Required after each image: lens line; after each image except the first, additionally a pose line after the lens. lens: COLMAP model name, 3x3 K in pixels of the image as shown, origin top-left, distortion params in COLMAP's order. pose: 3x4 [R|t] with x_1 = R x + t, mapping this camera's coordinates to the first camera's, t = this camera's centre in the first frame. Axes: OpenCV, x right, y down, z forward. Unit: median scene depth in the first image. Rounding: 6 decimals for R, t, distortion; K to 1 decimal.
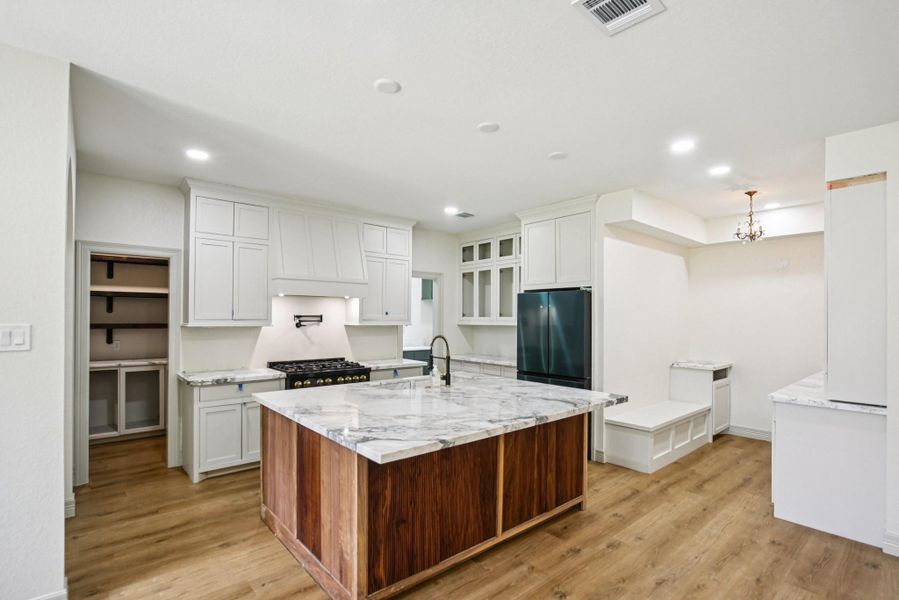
lens RADIAL K [[429.6, 0, 448.0], [0, 429.6, 315.7], [0, 0, 1]] dist [-0.025958, 0.001146]
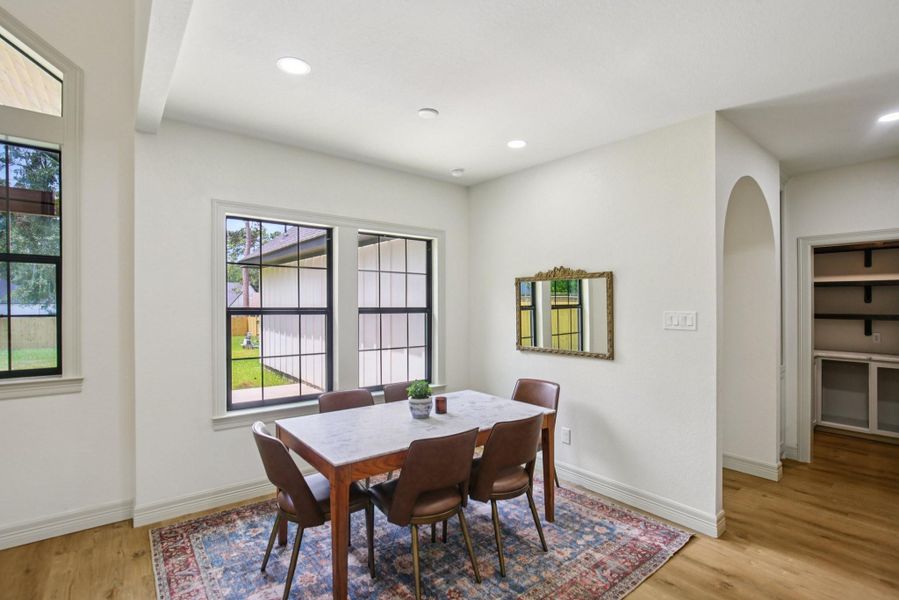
lens RADIAL K [[423.2, 0, 452.1], [0, 423.2, 303.3], [0, 0, 1]] dist [-0.035903, 0.011348]
pose [[-0.026557, -0.006221, -0.999628, 0.196615], [-0.001694, 0.999979, -0.006178, 0.000347], [0.999646, 0.001529, -0.026567, 0.106762]]
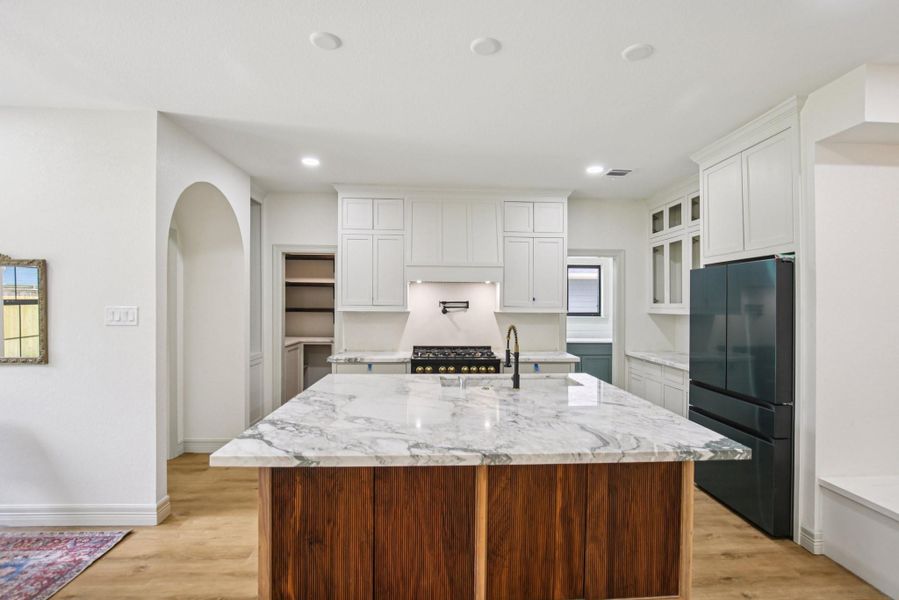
lens RADIAL K [[423.2, 0, 452.1], [0, 423.2, 303.3], [0, 0, 1]] dist [-0.035903, 0.011348]
pose [[0.793617, 0.000993, -0.608417, 0.315673], [-0.000705, 0.999999, 0.000712, 0.003118], [0.608417, -0.000136, 0.793617, 0.255460]]
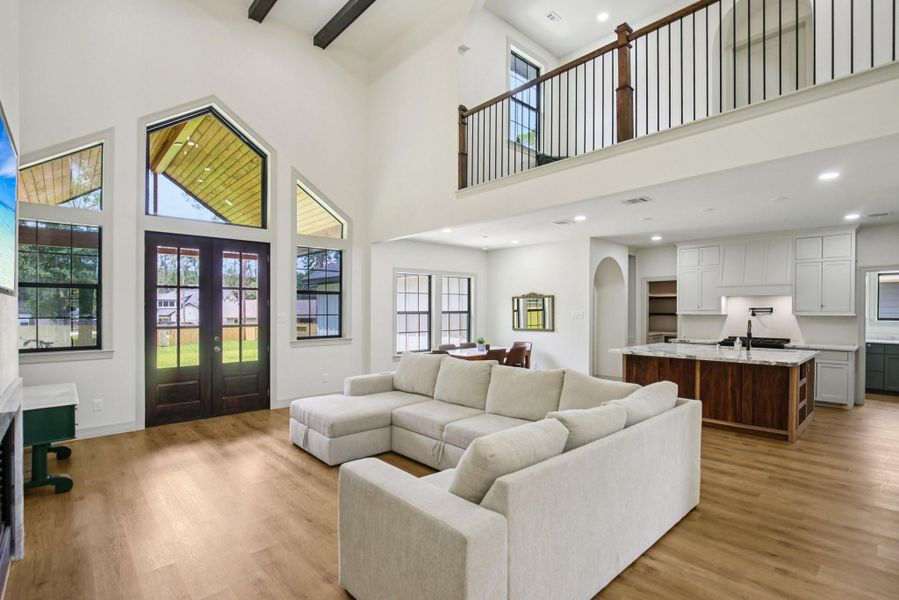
lens RADIAL K [[429.6, 0, 448.0], [0, 429.6, 315.7], [0, 0, 1]] dist [-0.025958, 0.001146]
pose [[0.033884, 0.009576, -0.999380, 1.289453], [0.005152, 0.999939, 0.009756, 0.007308], [0.999412, -0.005480, 0.033833, -0.150051]]
